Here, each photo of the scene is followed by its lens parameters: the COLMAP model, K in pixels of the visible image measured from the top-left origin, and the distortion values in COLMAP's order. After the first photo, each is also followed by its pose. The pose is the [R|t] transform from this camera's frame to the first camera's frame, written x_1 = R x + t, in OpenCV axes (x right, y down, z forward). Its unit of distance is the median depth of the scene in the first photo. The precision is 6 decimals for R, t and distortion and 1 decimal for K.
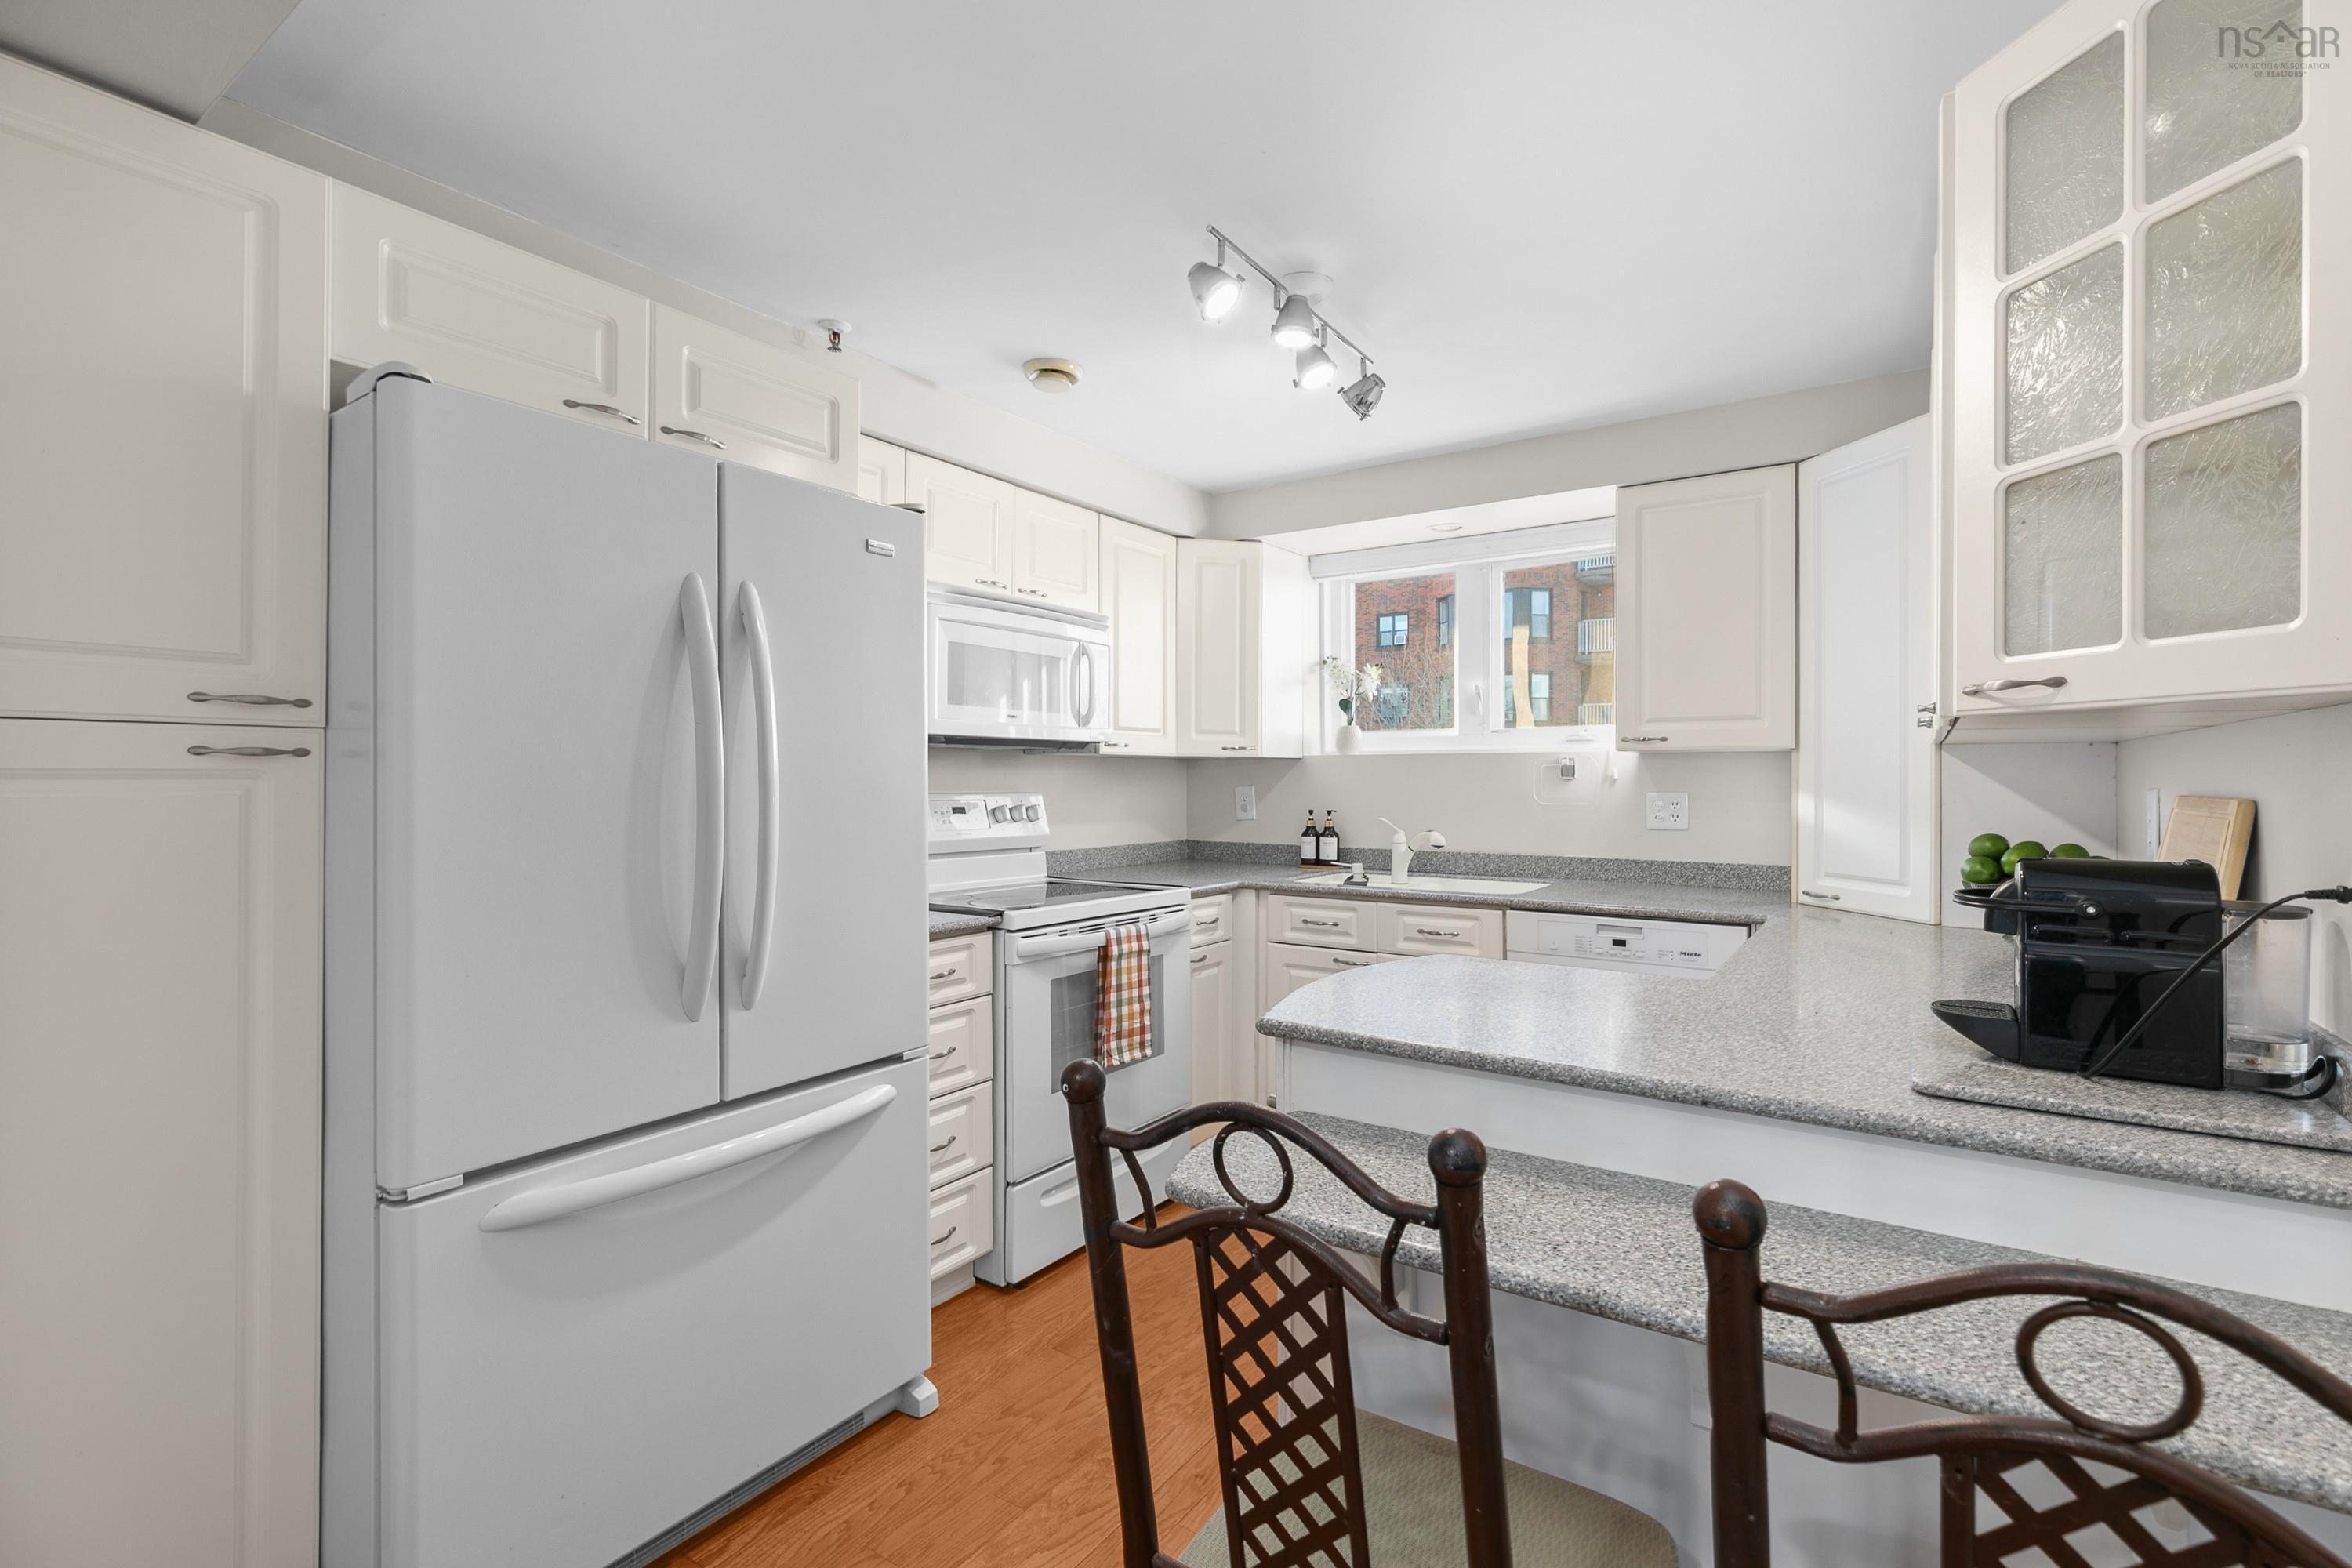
lens RADIAL K [[1063.2, 0, 1177.1], [0, 1063.2, 770.4], [0, 0, 1]] dist [0.002389, -0.000421]
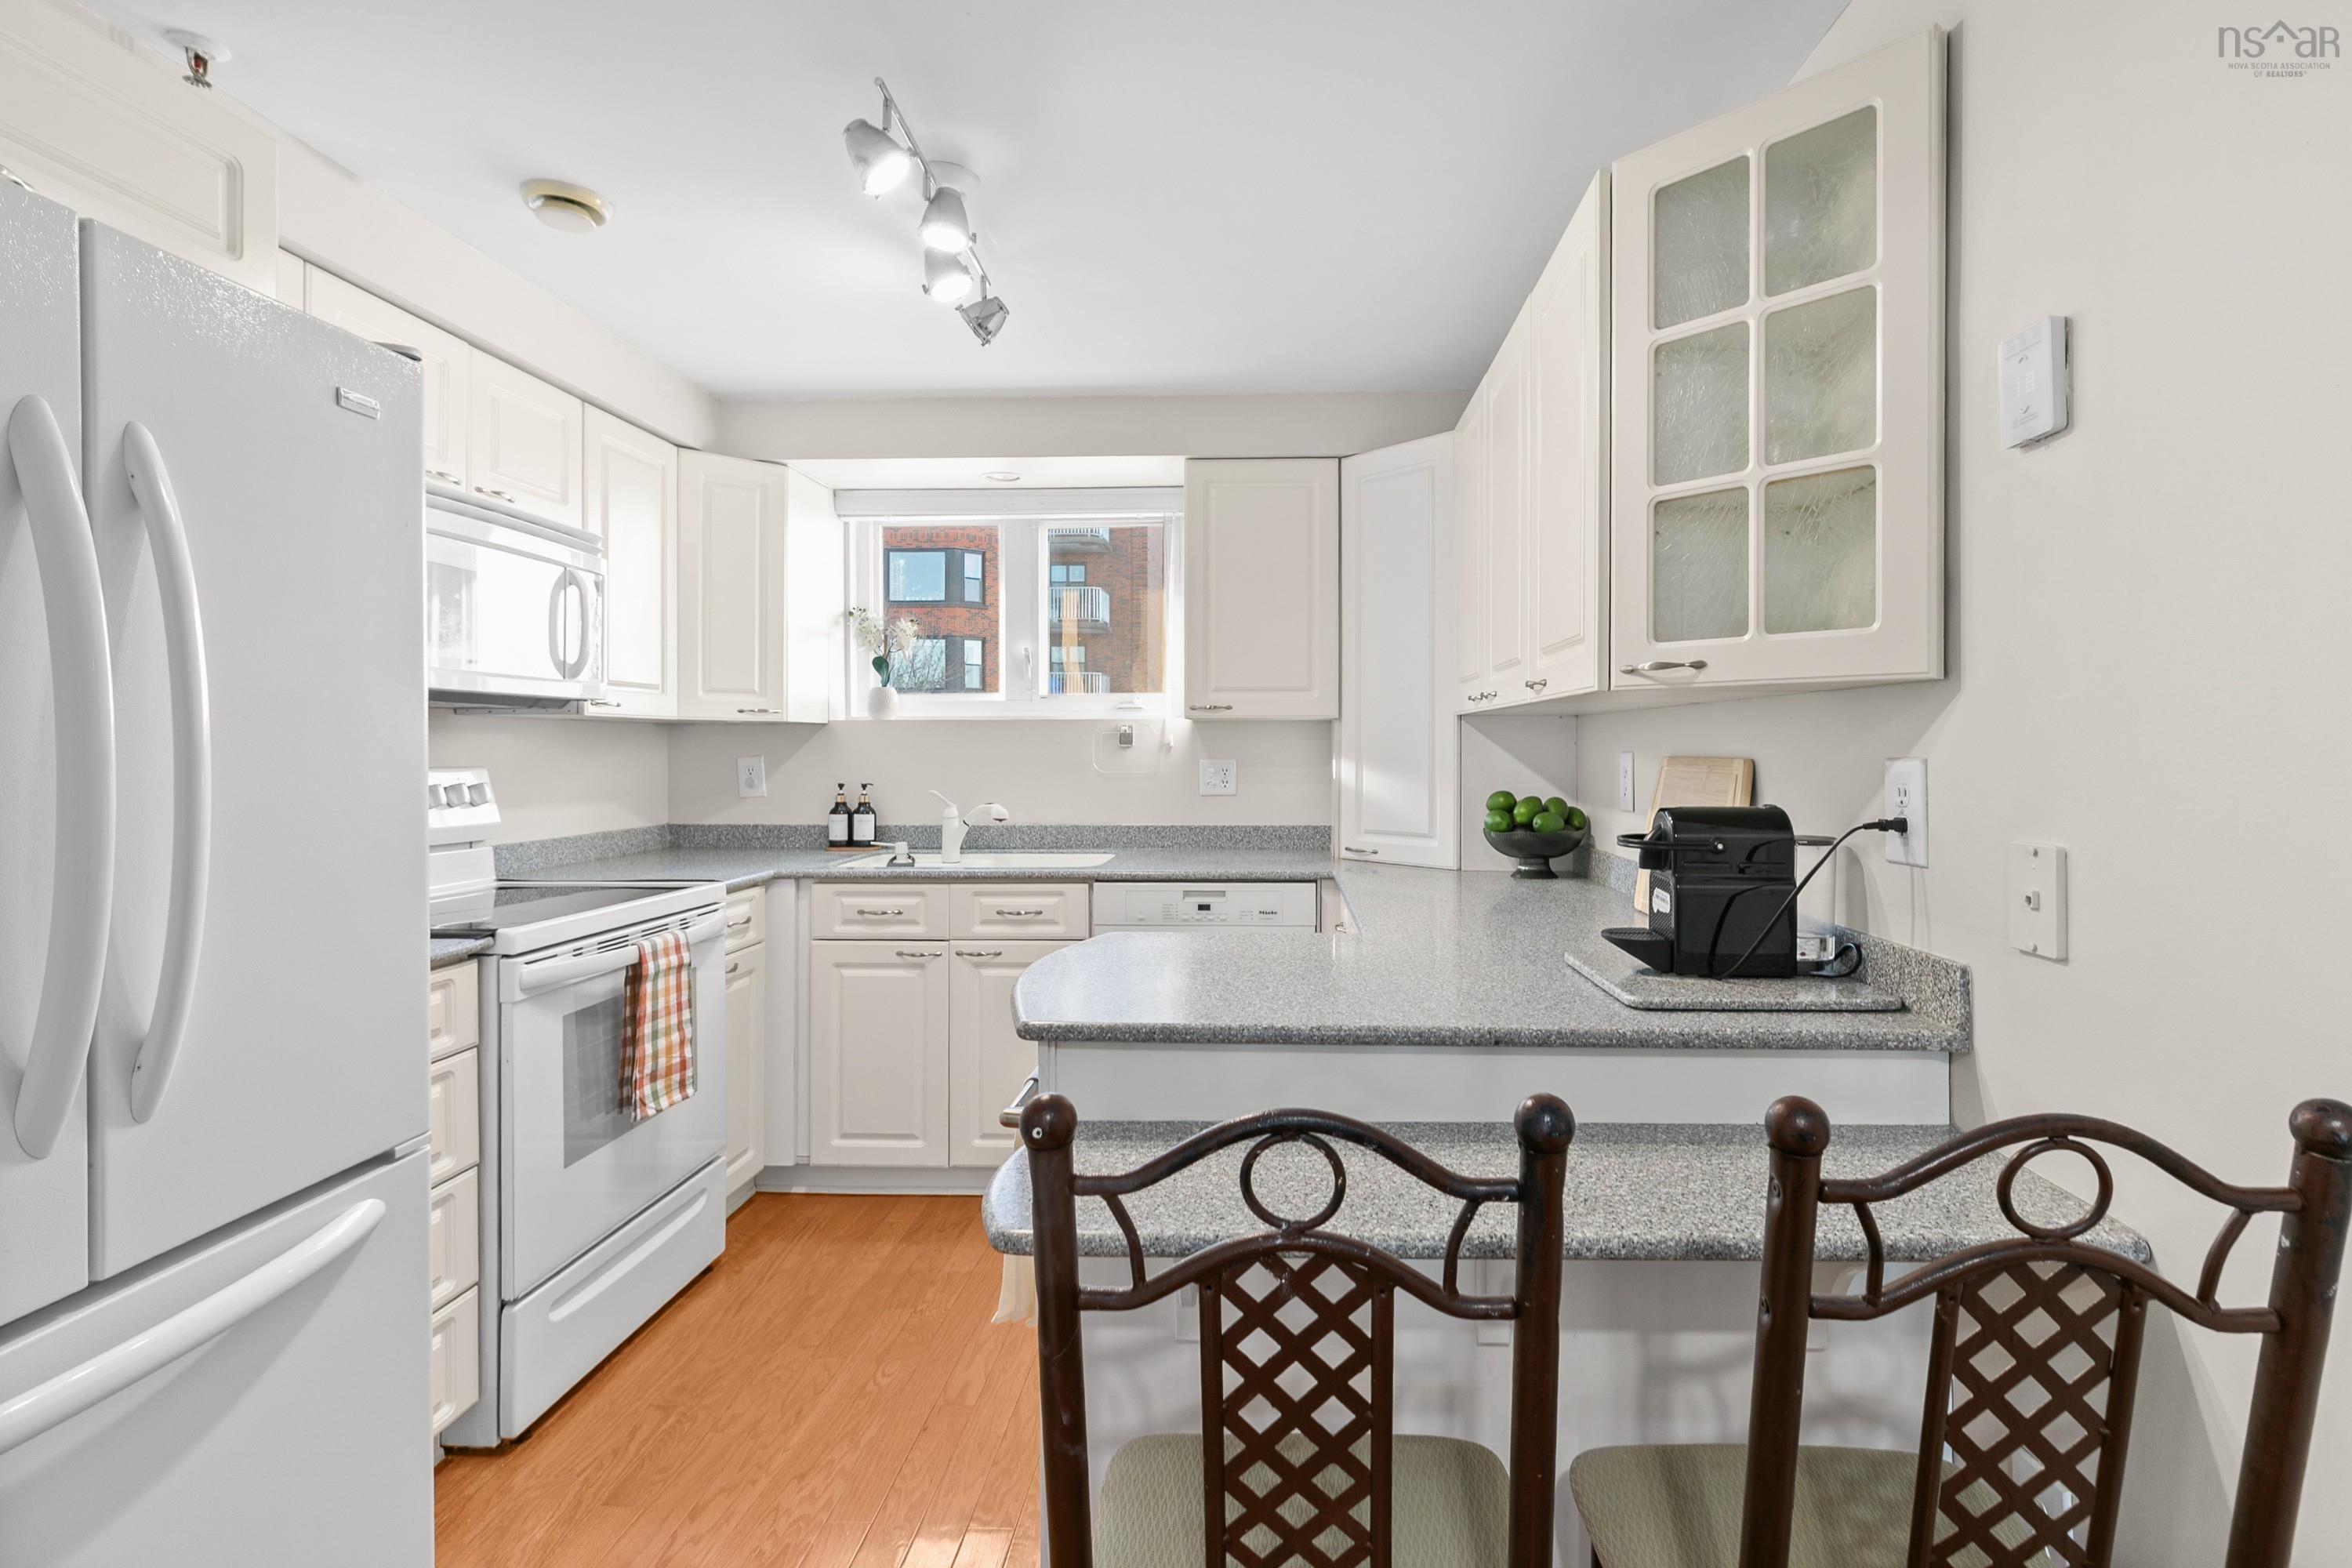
lens RADIAL K [[1134.1, 0, 1226.3], [0, 1134.1, 742.4], [0, 0, 1]] dist [0.012088, -0.006326]
pose [[0.844588, 0.000255, 0.535417, -0.145503], [-0.001374, 0.999998, 0.001691, 0.002406], [-0.535415, -0.002164, 0.844586, 0.071099]]
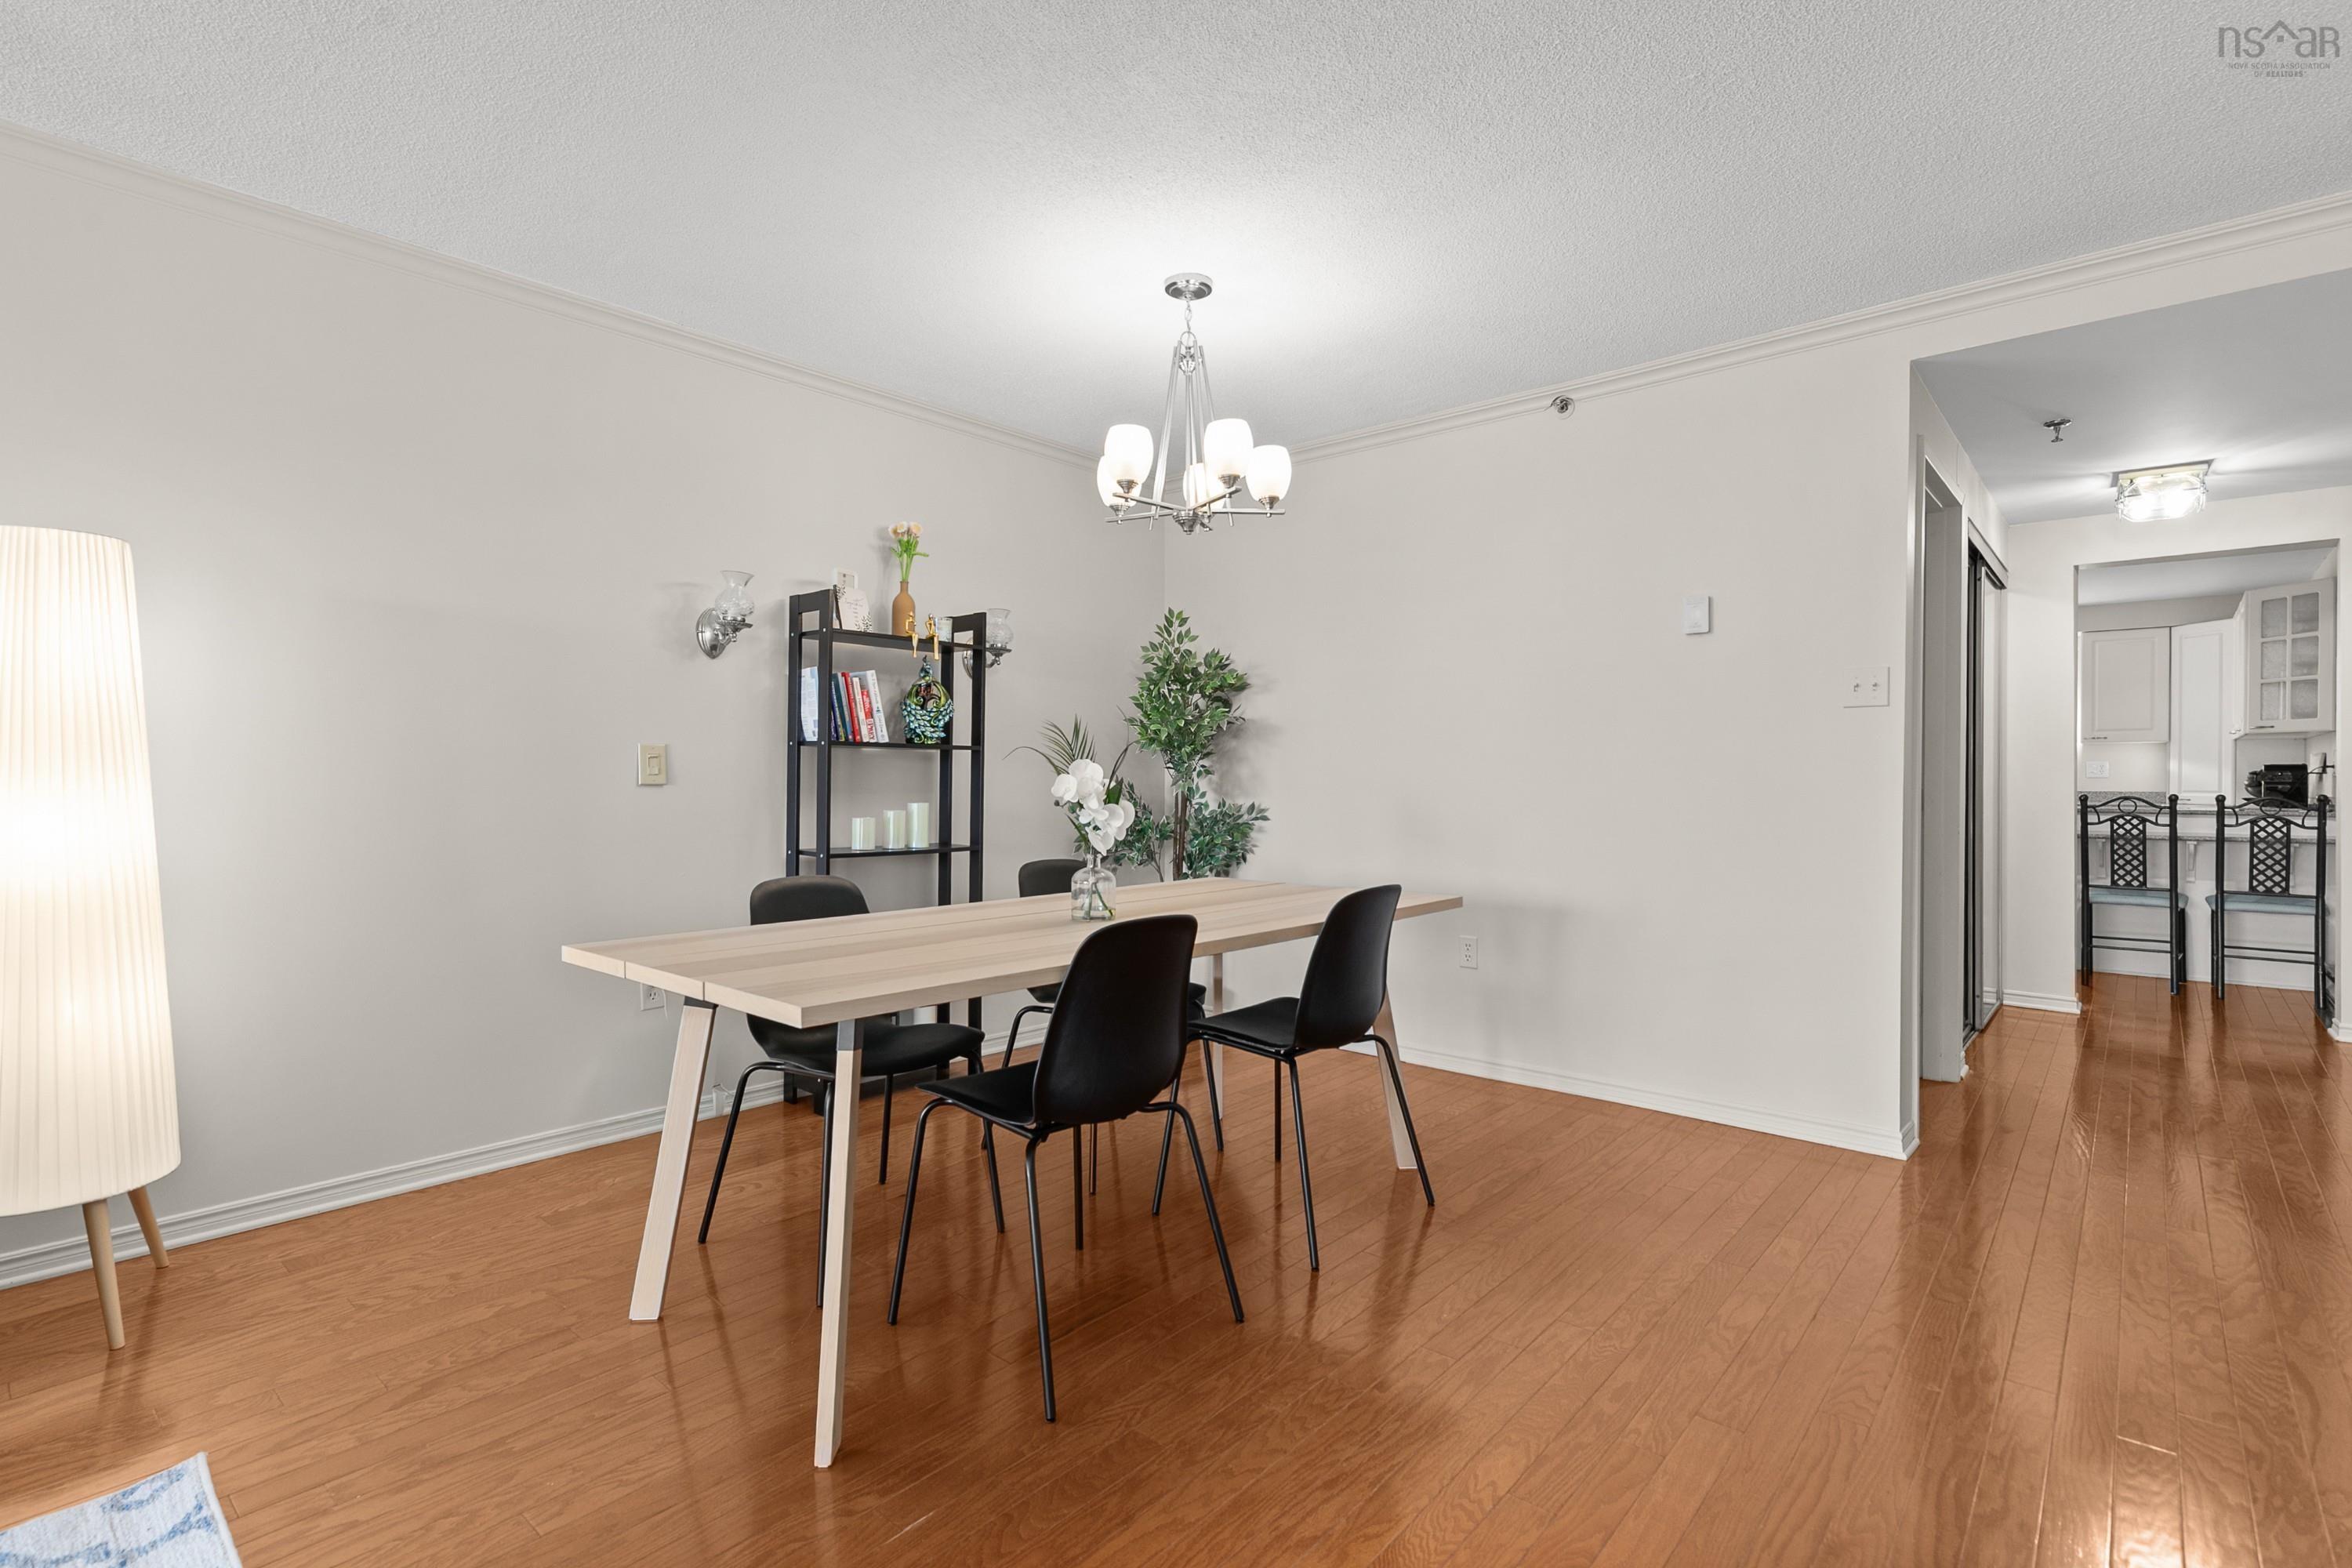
lens RADIAL K [[1086.0, 0, 1193.7], [0, 1086.0, 782.9], [0, 0, 1]] dist [0.003212, 0.000011]
pose [[0.994082, -0.000811, -0.108625, -1.446050], [0.002192, 0.999918, 0.012587, 0.040140], [0.108606, -0.012751, 0.994003, -1.840013]]
